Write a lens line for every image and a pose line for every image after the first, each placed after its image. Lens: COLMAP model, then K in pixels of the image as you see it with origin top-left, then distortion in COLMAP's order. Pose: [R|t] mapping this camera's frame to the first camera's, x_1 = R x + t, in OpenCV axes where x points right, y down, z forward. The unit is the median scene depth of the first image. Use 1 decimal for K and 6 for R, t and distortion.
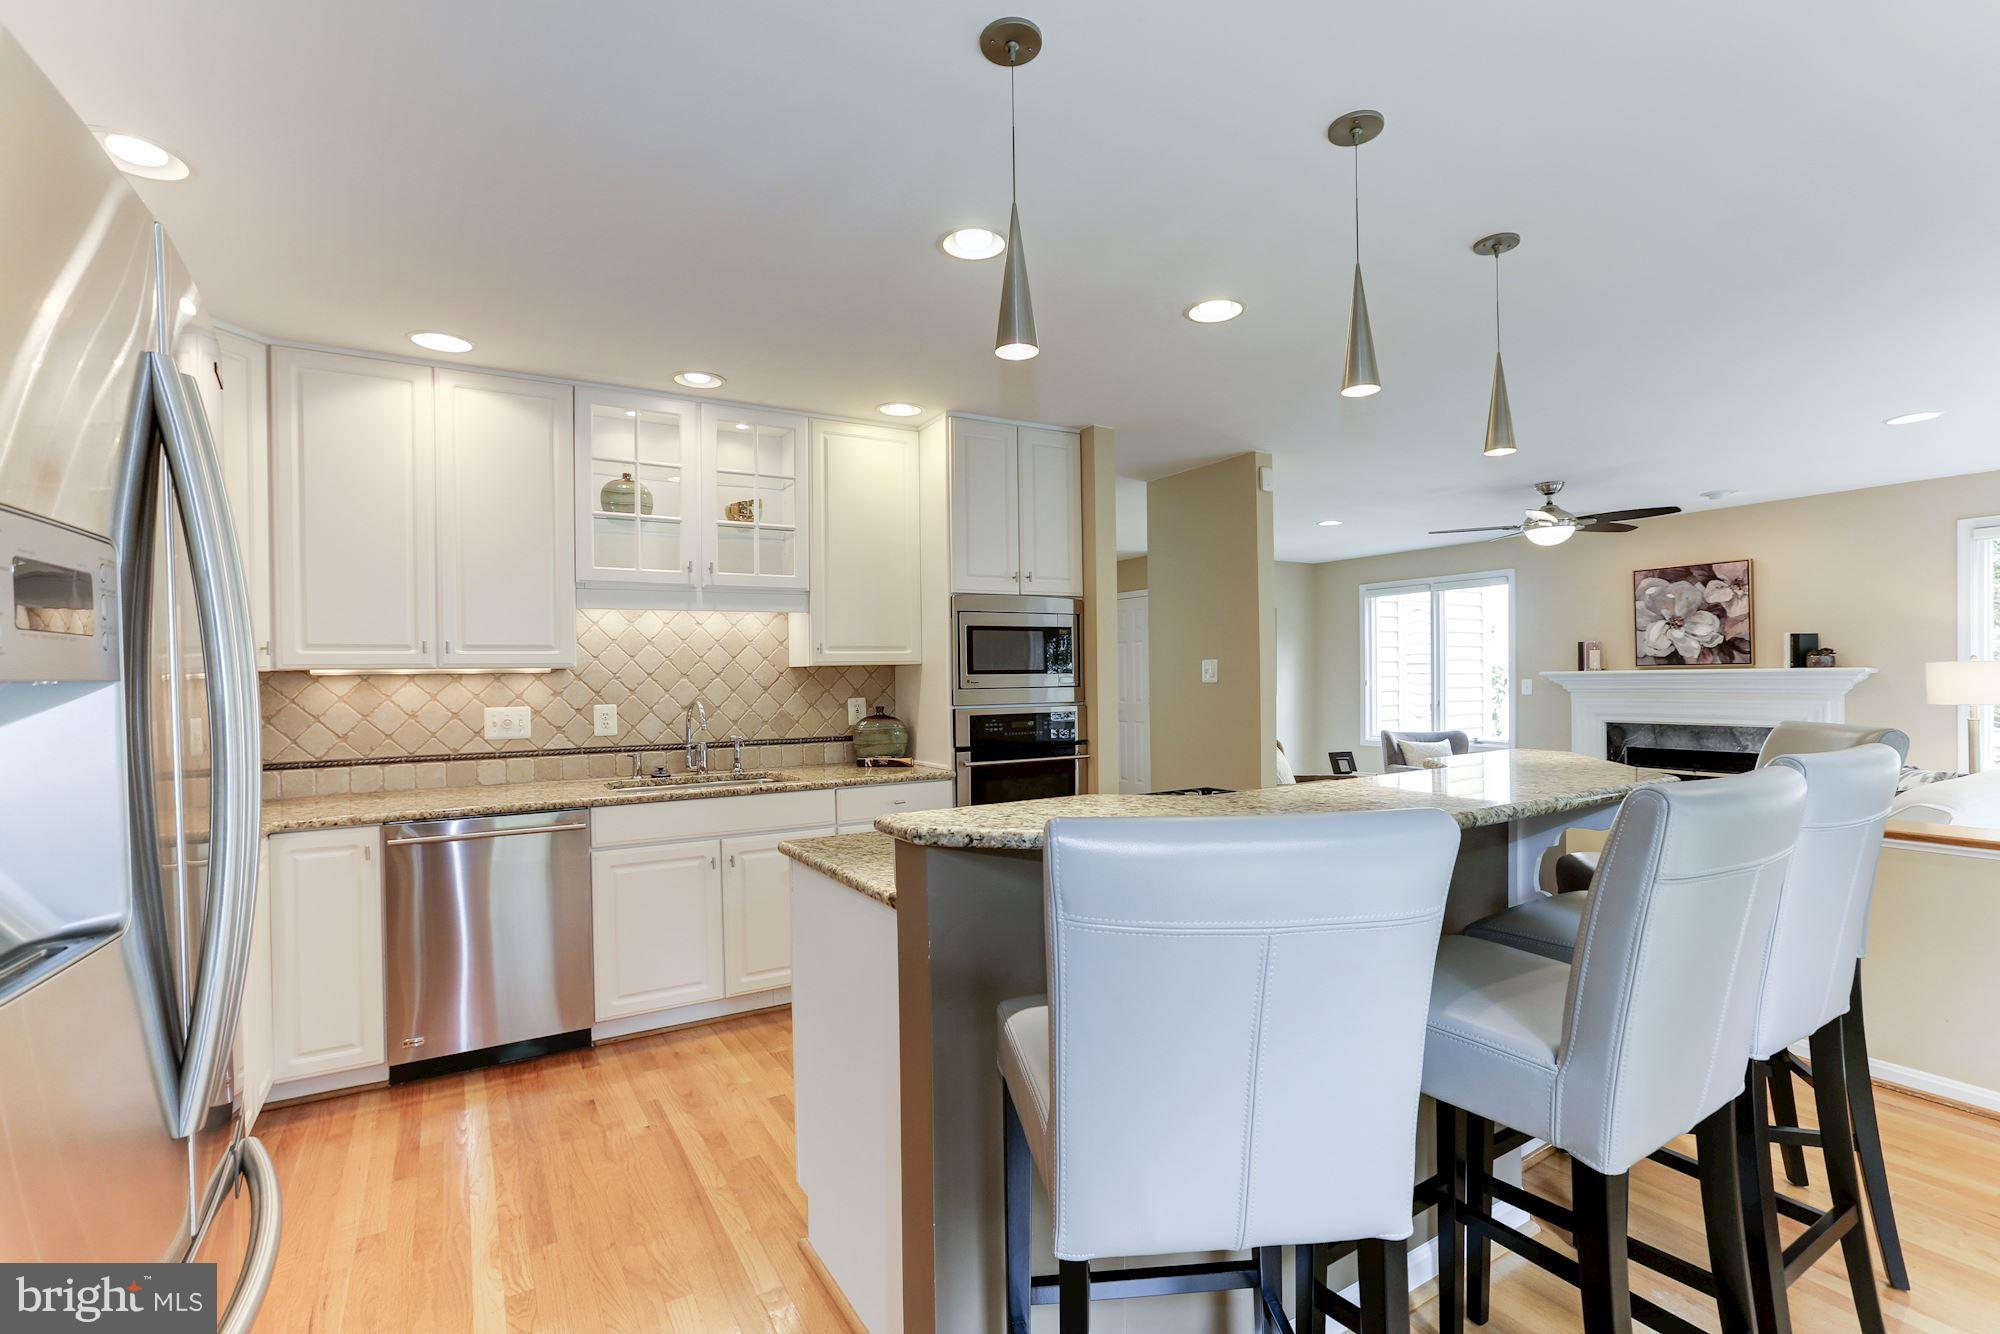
lens RADIAL K [[924.5, 0, 986.5], [0, 924.5, 678.0], [0, 0, 1]] dist [-0.008873, 0.005599]
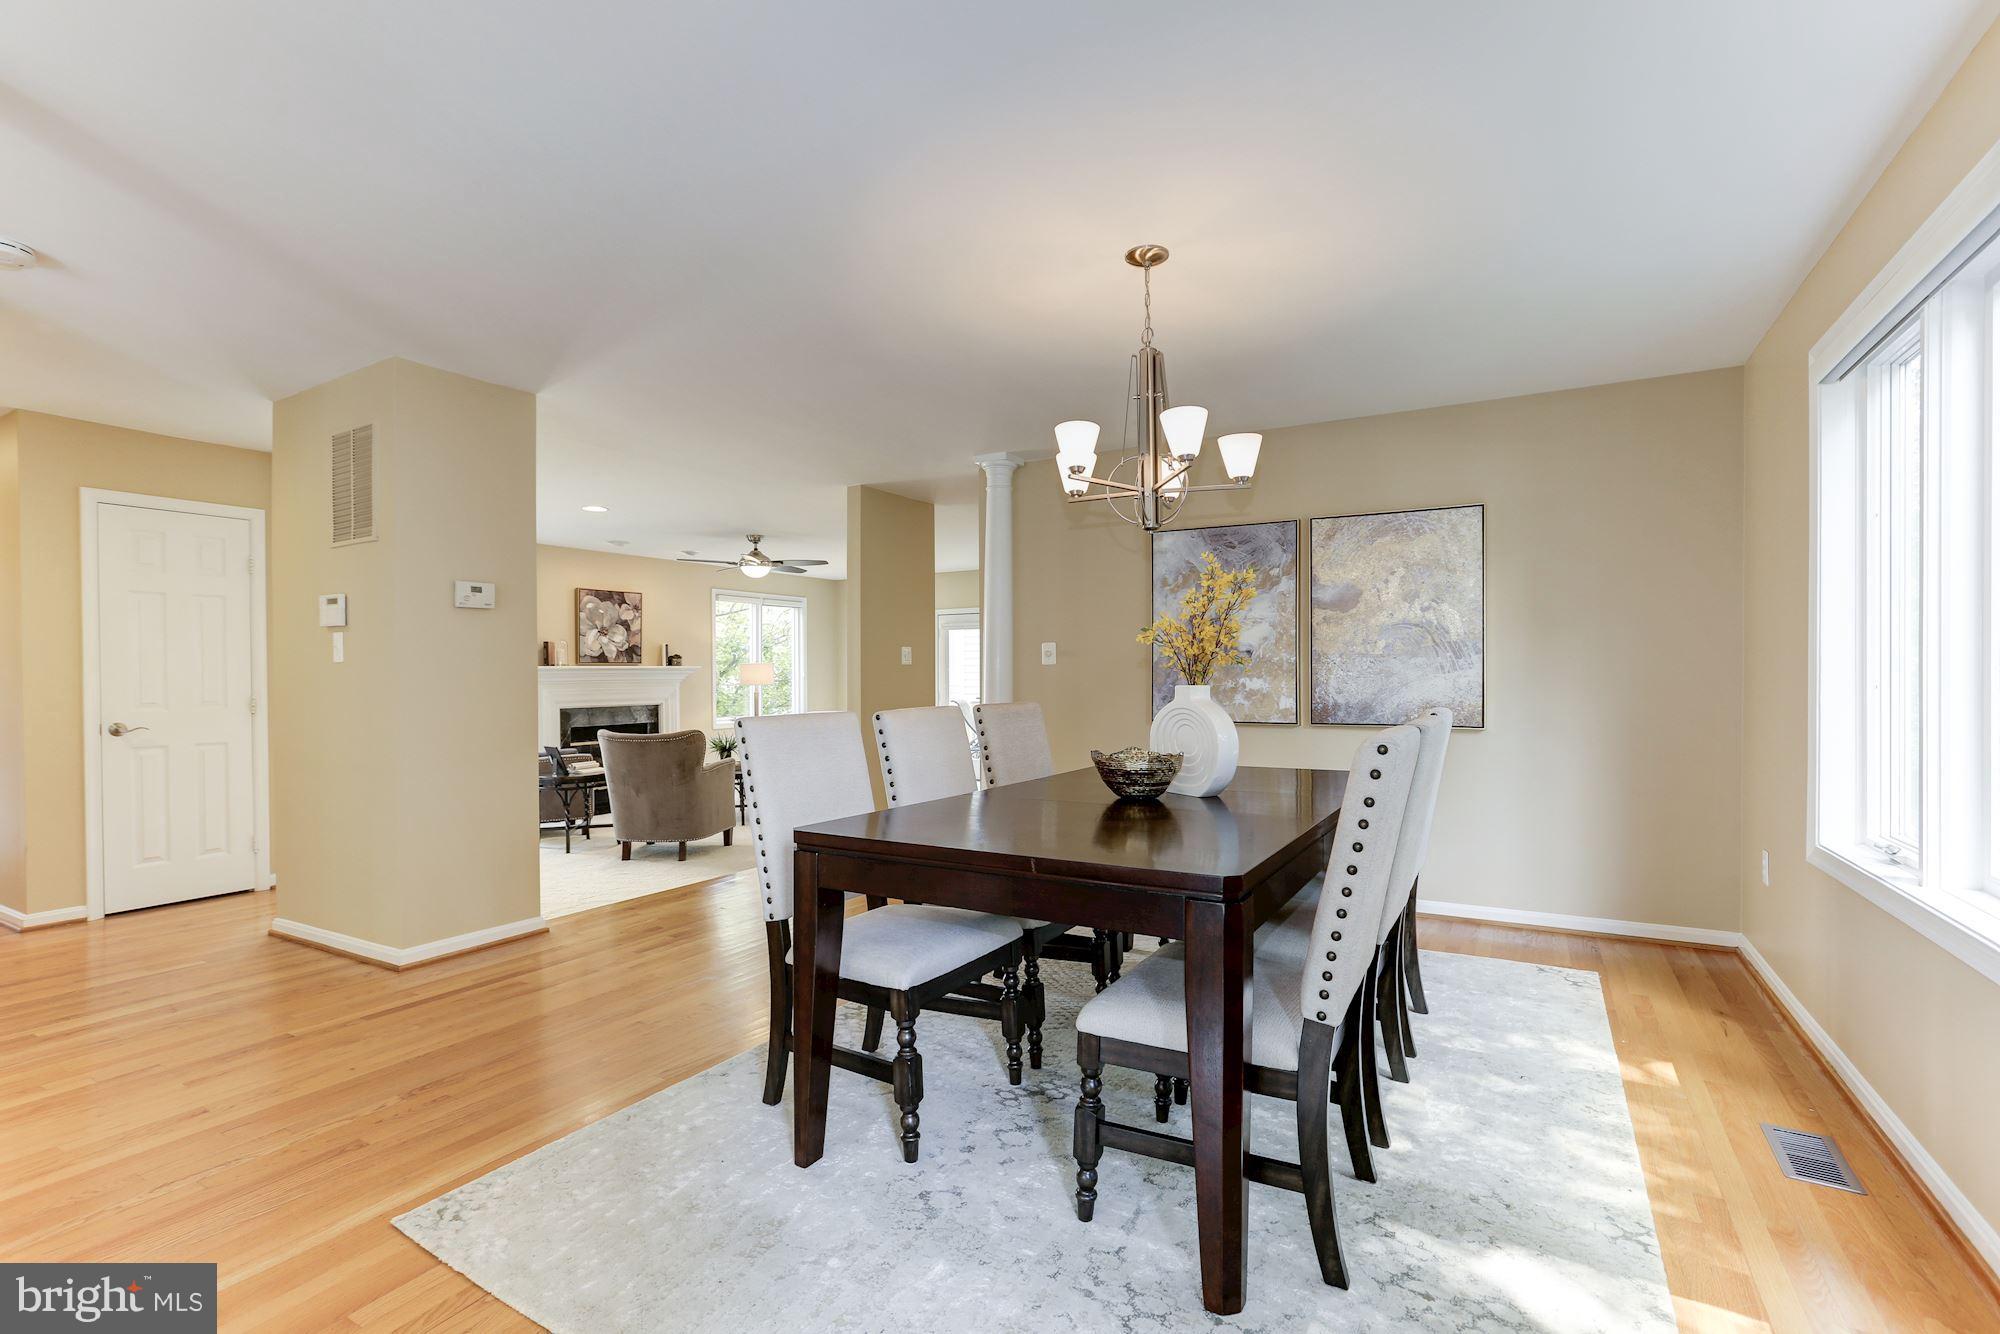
lens RADIAL K [[924.5, 0, 999.4], [0, 924.5, 675.6], [0, 0, 1]] dist [-0.008873, 0.005599]
pose [[-0.494823, 0.013583, 0.868888, -1.118098], [0.016720, 0.999842, -0.006109, 0.035143], [-0.868833, 0.011505, -0.494972, 1.824058]]
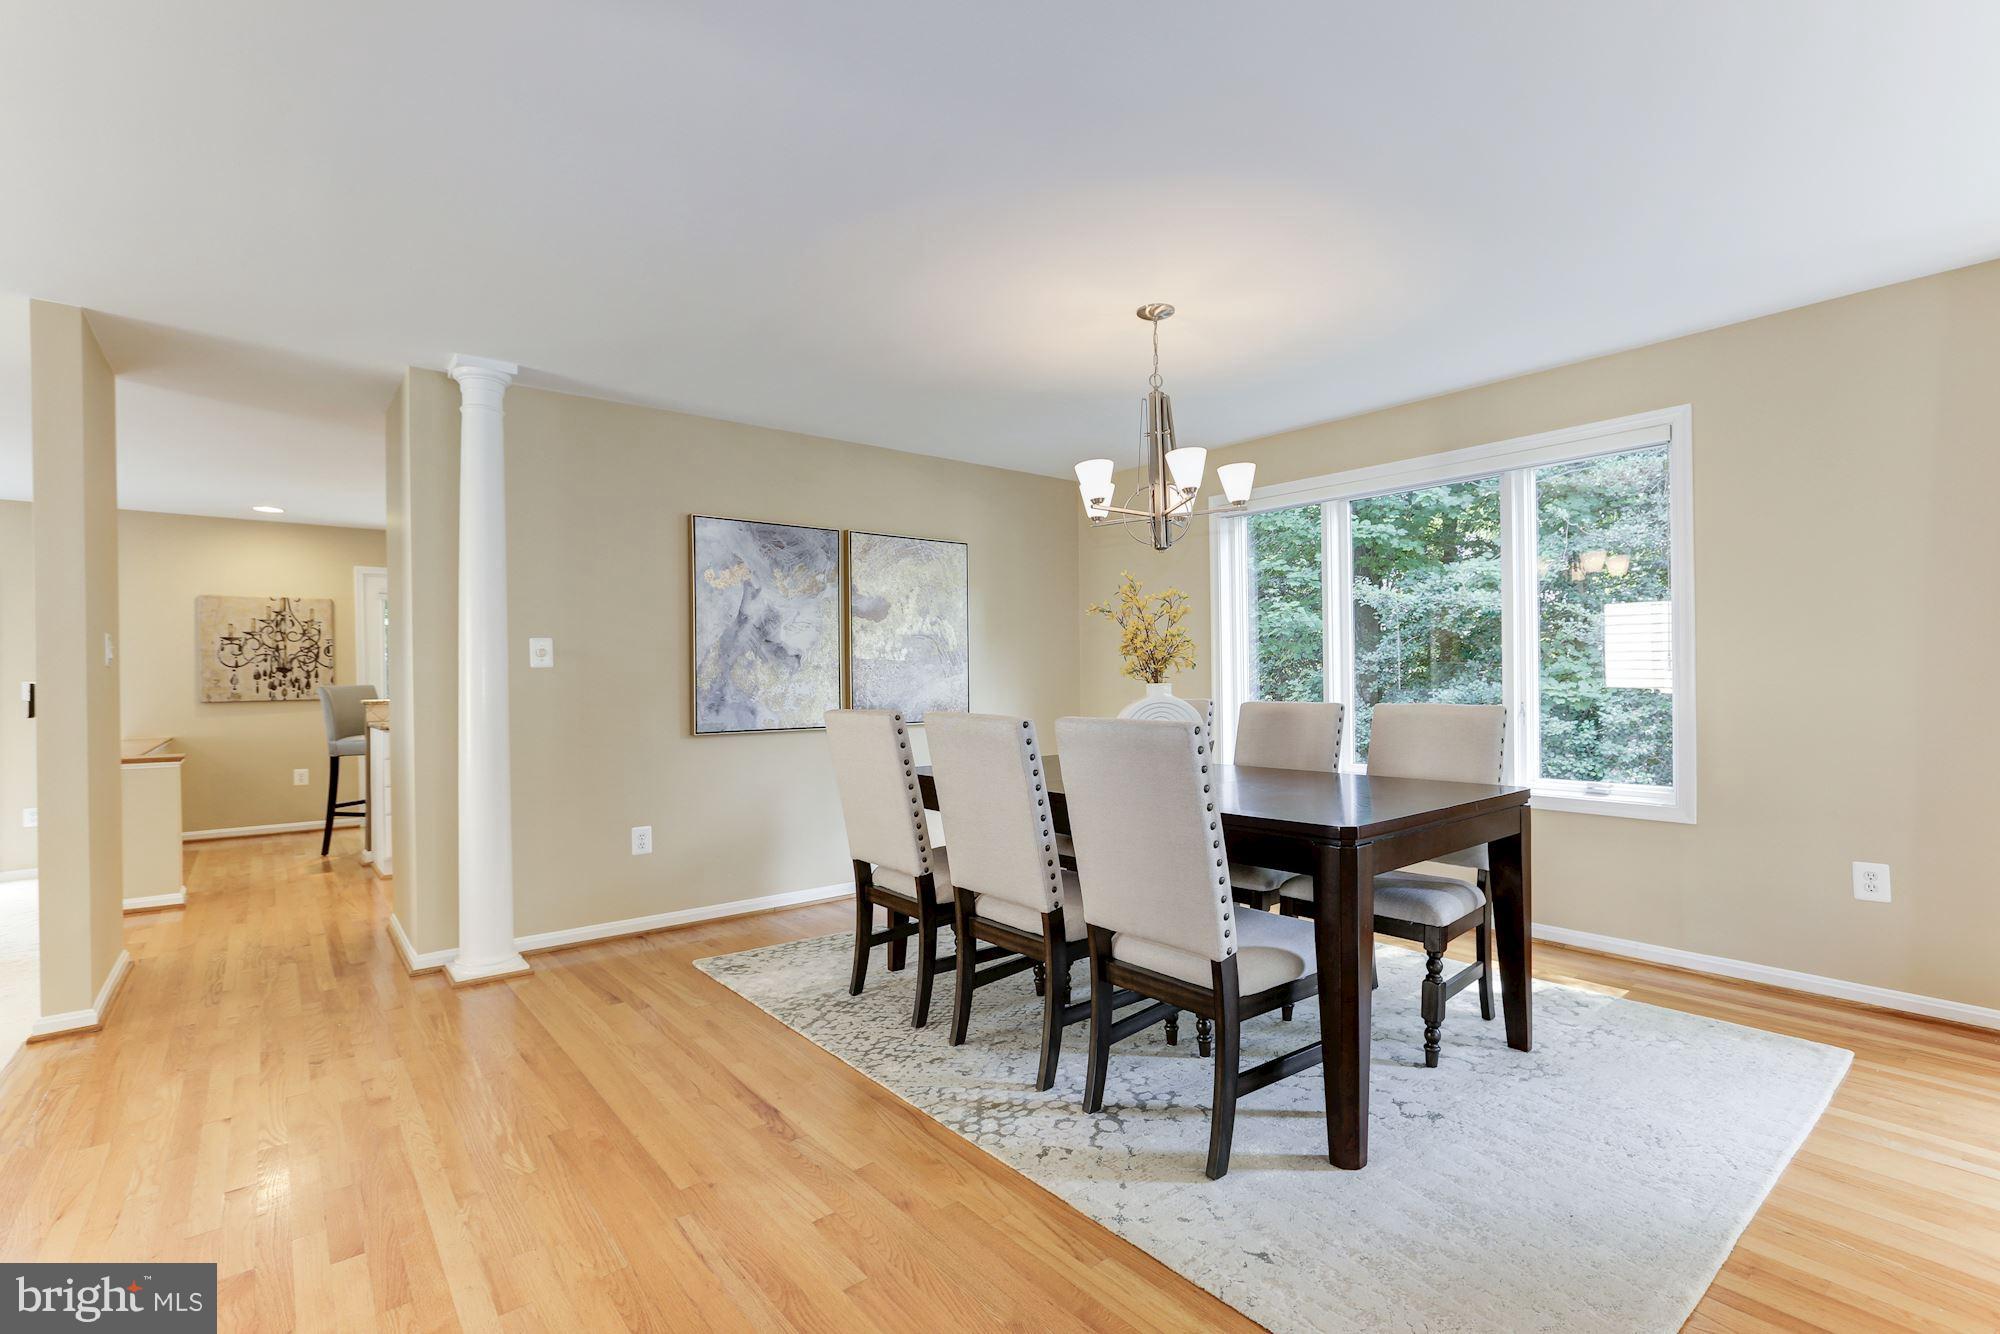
lens RADIAL K [[924.5, 0, 990.3], [0, 924.5, 668.0], [0, 0, 1]] dist [-0.008873, 0.005599]
pose [[-0.992243, 0.020147, -0.122672, -0.404884], [0.020736, 0.999779, -0.003528, 0.027413], [0.122574, -0.006045, -0.992441, 2.115017]]
